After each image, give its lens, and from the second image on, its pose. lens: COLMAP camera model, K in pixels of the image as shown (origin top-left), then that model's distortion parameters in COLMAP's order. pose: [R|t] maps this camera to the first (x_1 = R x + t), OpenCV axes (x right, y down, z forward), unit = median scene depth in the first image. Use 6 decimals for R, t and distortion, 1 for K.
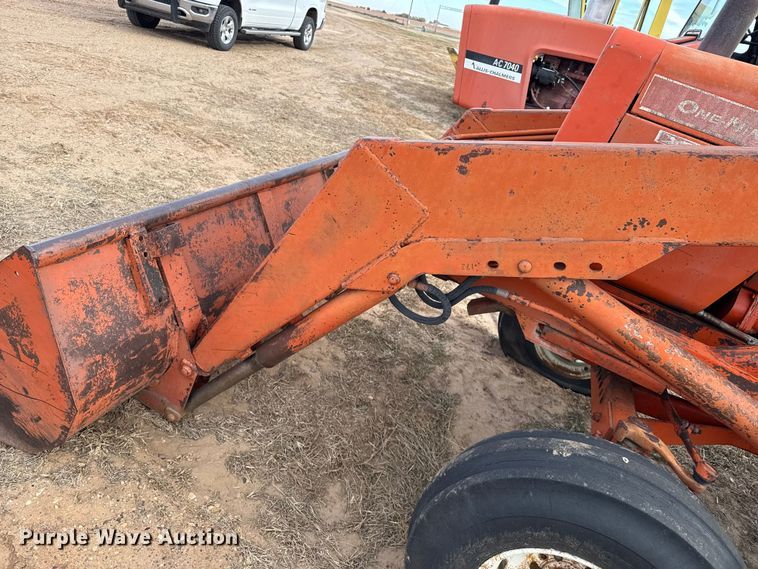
lens RADIAL K [[525.2, 0, 379.5], [0, 525.2, 279.7], [0, 0, 1]] dist [0.052329, -0.060266]
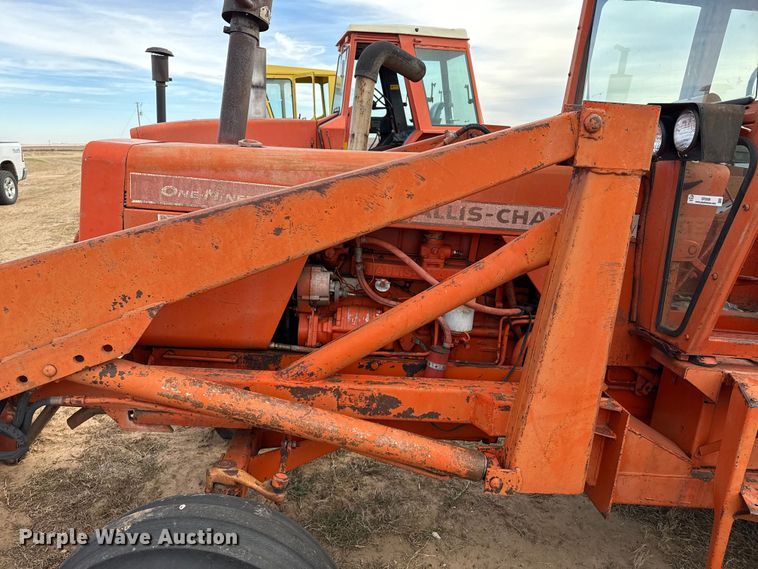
lens RADIAL K [[525.2, 0, 379.5], [0, 525.2, 279.7], [0, 0, 1]] dist [0.052329, -0.060266]
pose [[0.880987, -0.318816, 0.349597, 0.453567], [0.372264, 0.923121, -0.096266, 0.127640], [-0.292029, 0.214952, 0.931941, -0.171036]]
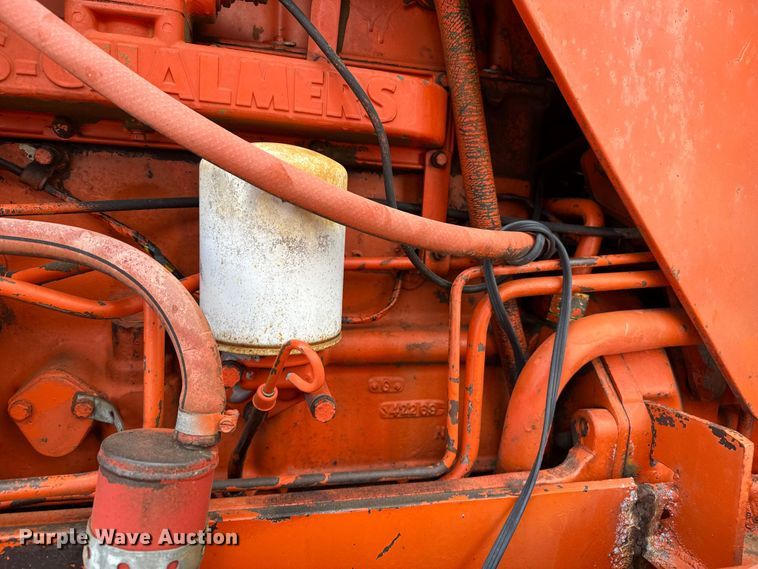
lens RADIAL K [[525.2, 0, 379.5], [0, 525.2, 279.7], [0, 0, 1]] dist [0.052329, -0.060266]
pose [[0.773397, -0.335607, 0.537796, 0.912508], [0.447096, 0.890202, -0.087439, 0.205907], [-0.449402, 0.308072, 0.838528, 0.681510]]
